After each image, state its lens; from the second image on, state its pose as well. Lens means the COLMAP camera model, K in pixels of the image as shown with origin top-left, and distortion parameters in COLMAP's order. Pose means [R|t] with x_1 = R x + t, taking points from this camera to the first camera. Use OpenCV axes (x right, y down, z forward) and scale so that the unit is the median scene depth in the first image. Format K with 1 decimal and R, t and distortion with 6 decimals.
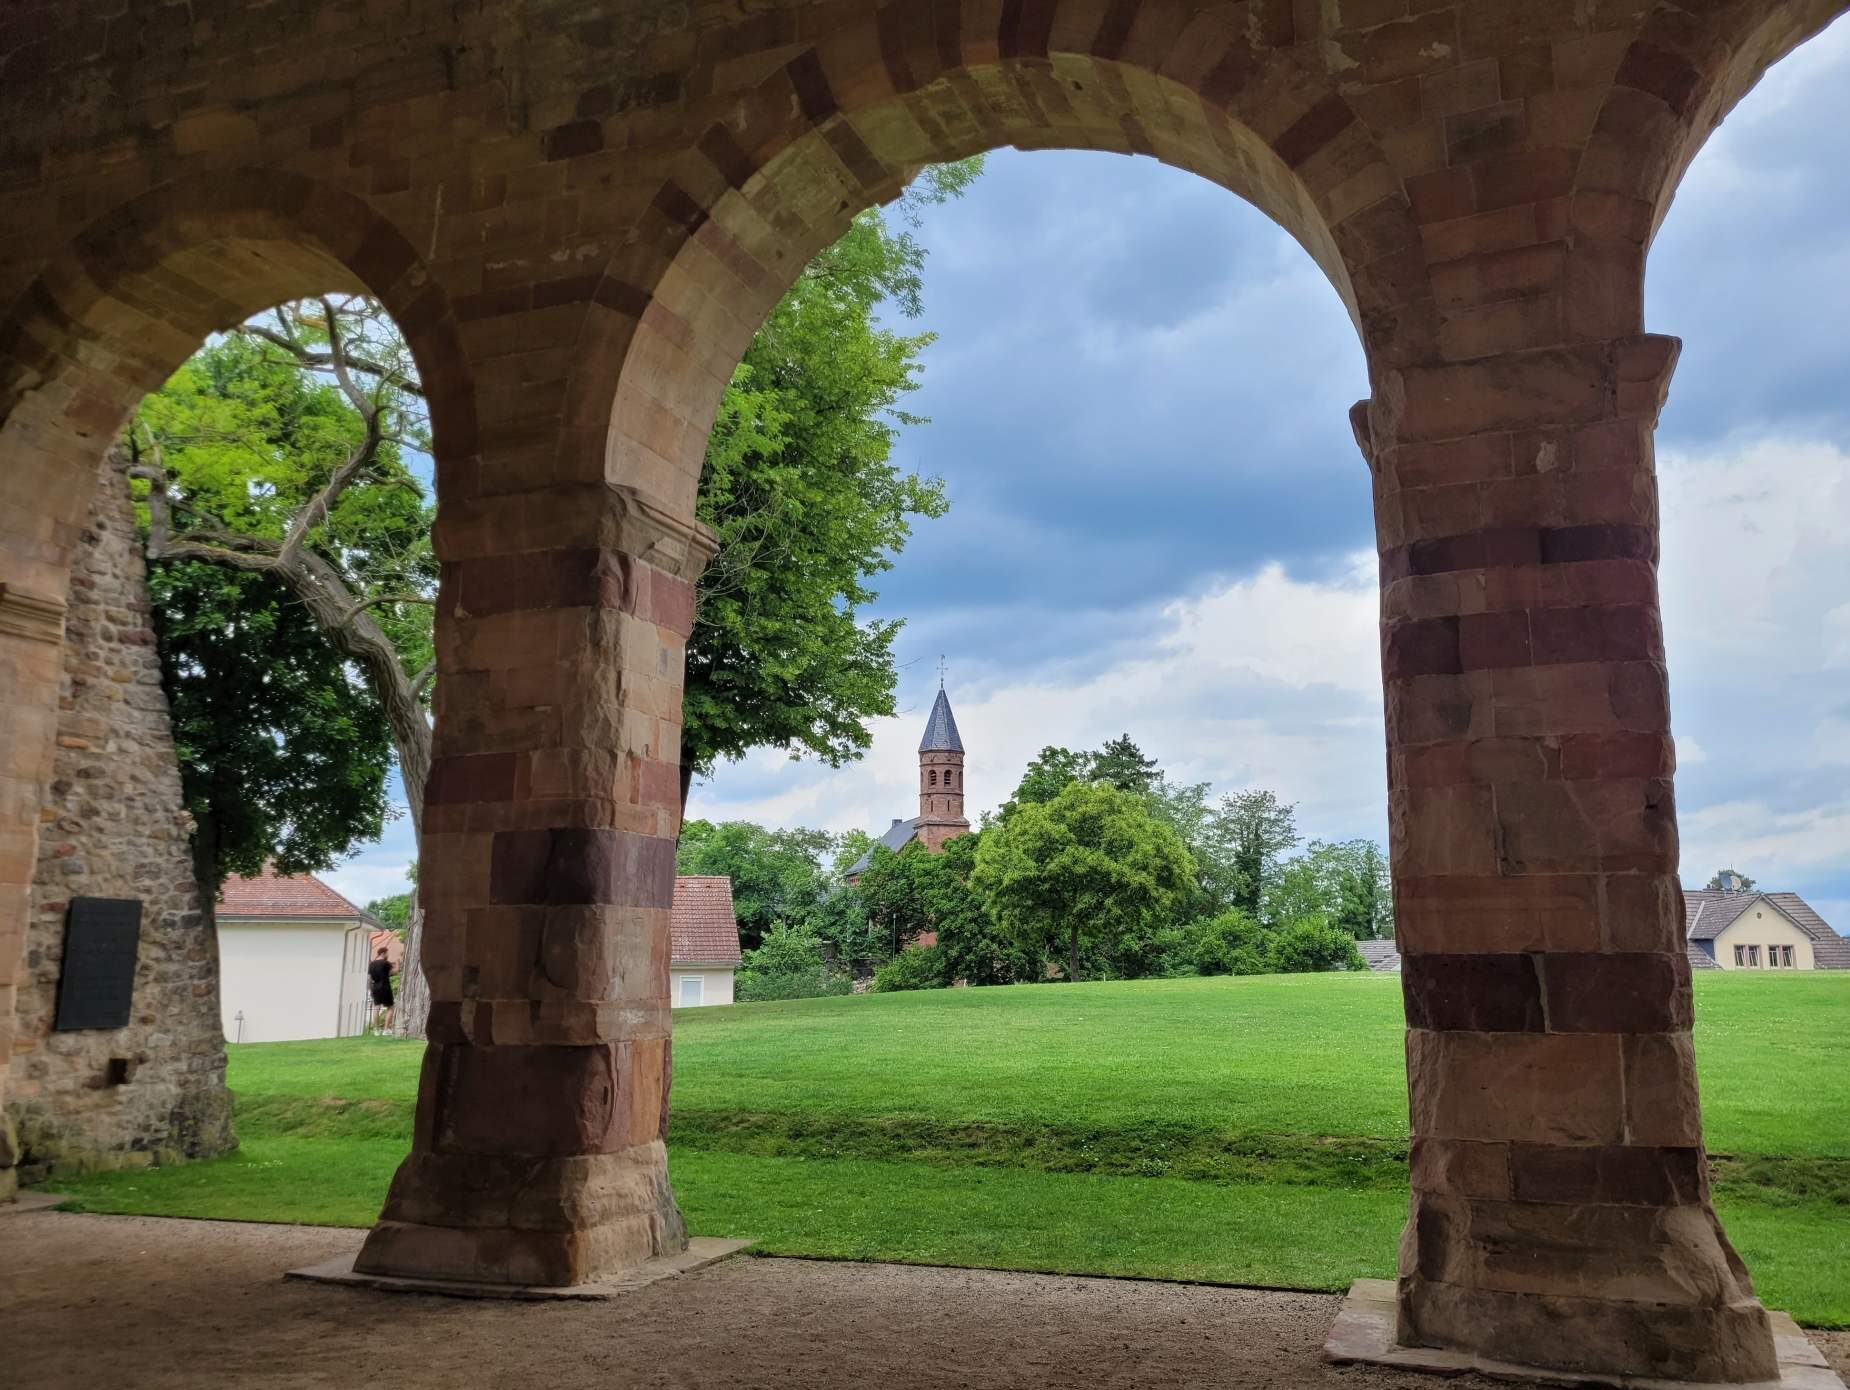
lens RADIAL K [[1466.9, 0, 928.1], [0, 1466.9, 732.4], [0, 0, 1]] dist [0.062435, 0.029055]
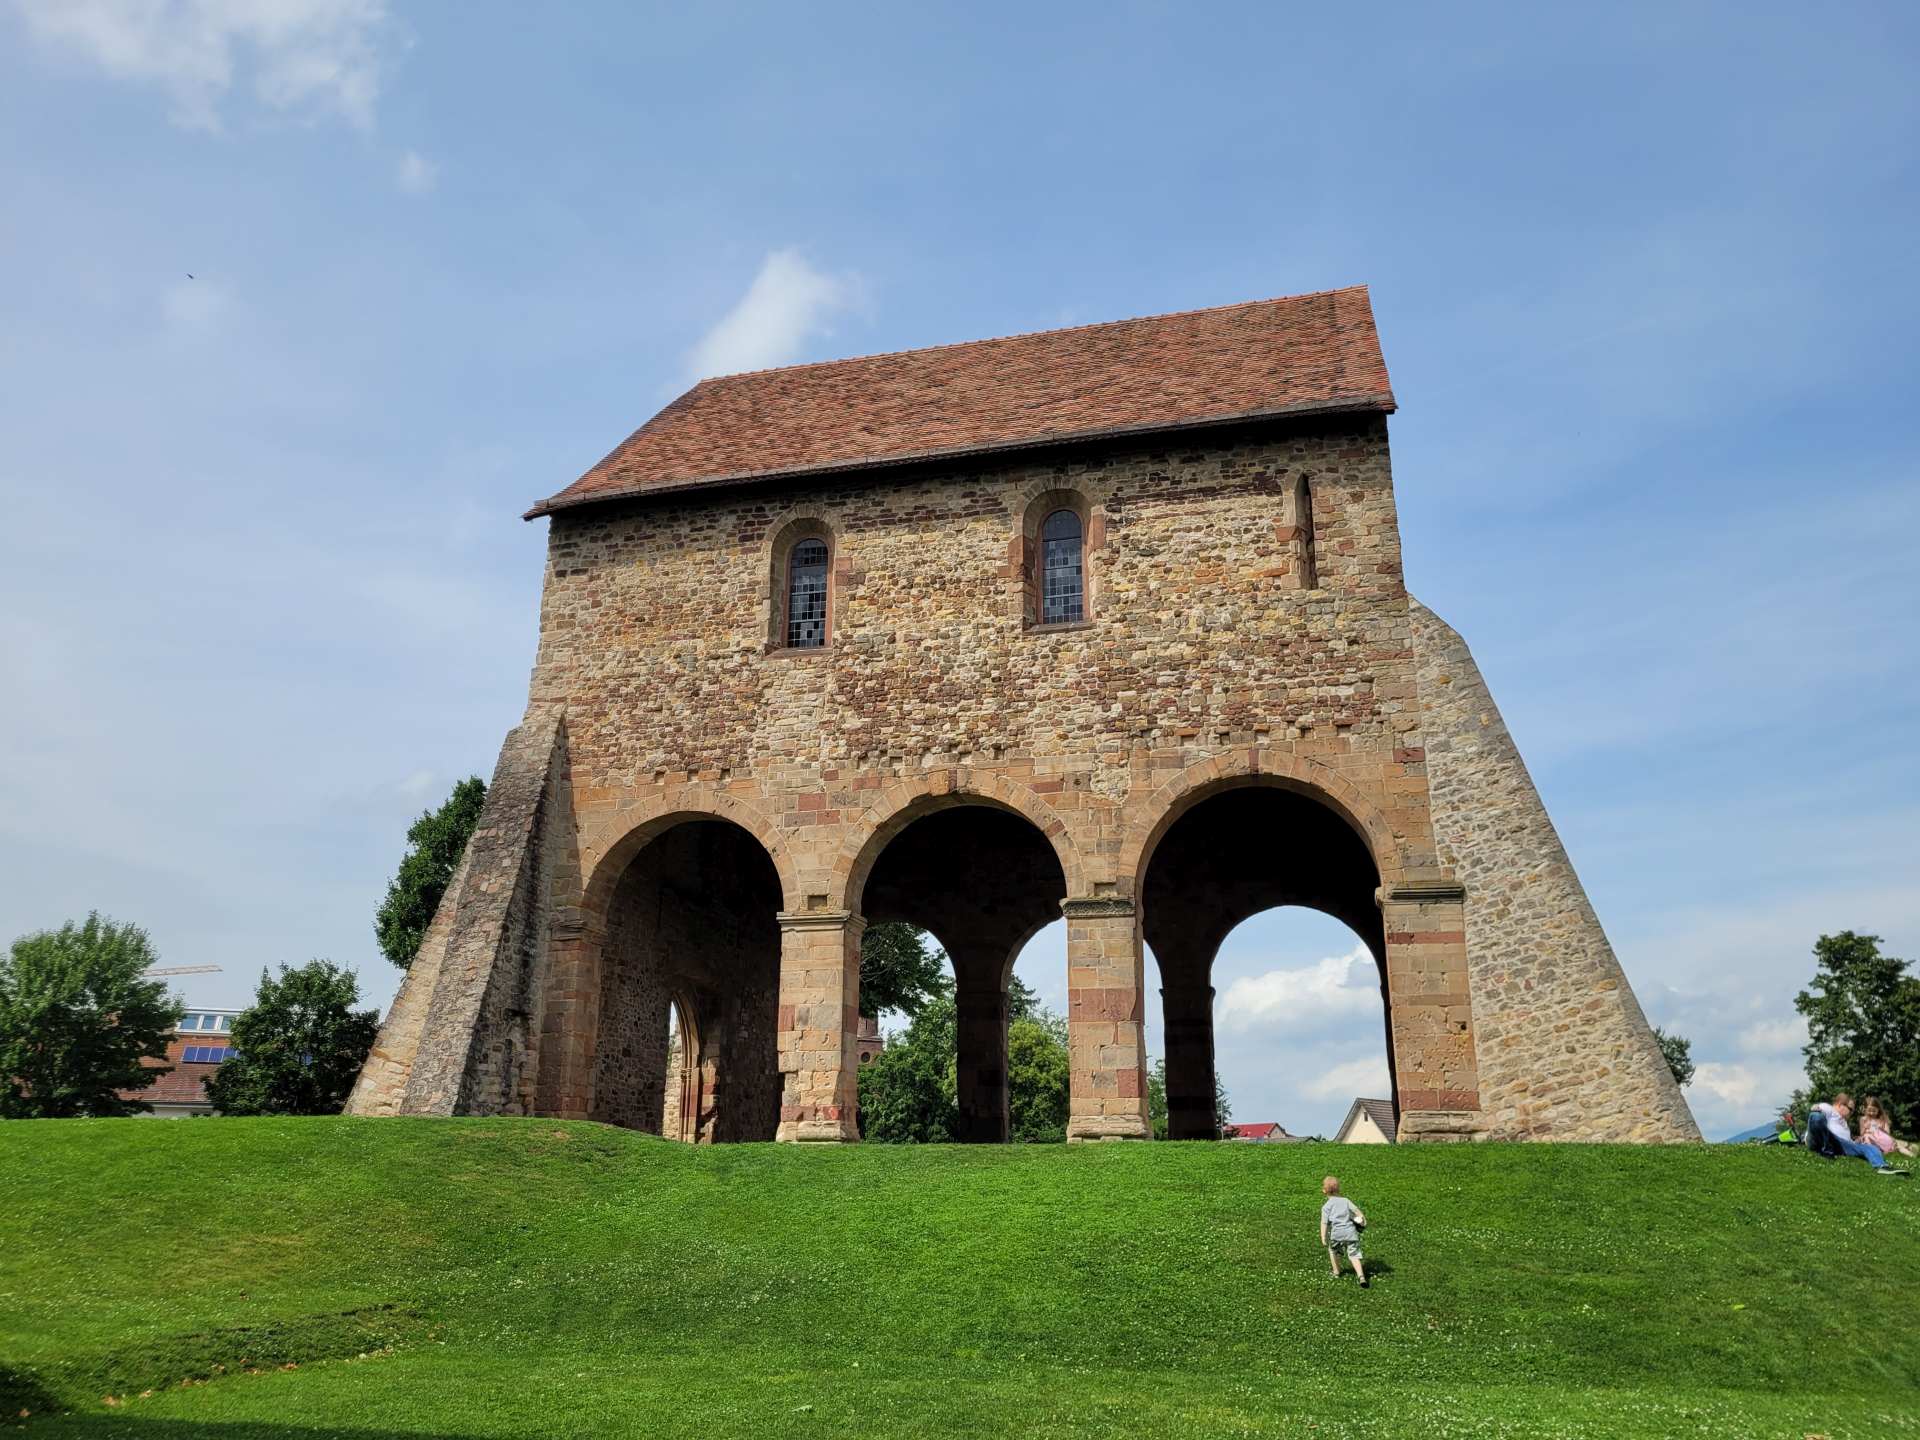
lens RADIAL K [[1522.4, 0, 951.2], [0, 1522.4, 691.1], [0, 0, 1]] dist [0.062435, 0.029055]
pose [[0.992501, 0.040005, 0.115502, -0.865695], [-0.021513, 0.987347, -0.157110, -0.309503], [-0.120326, 0.153448, 0.980804, -3.420533]]
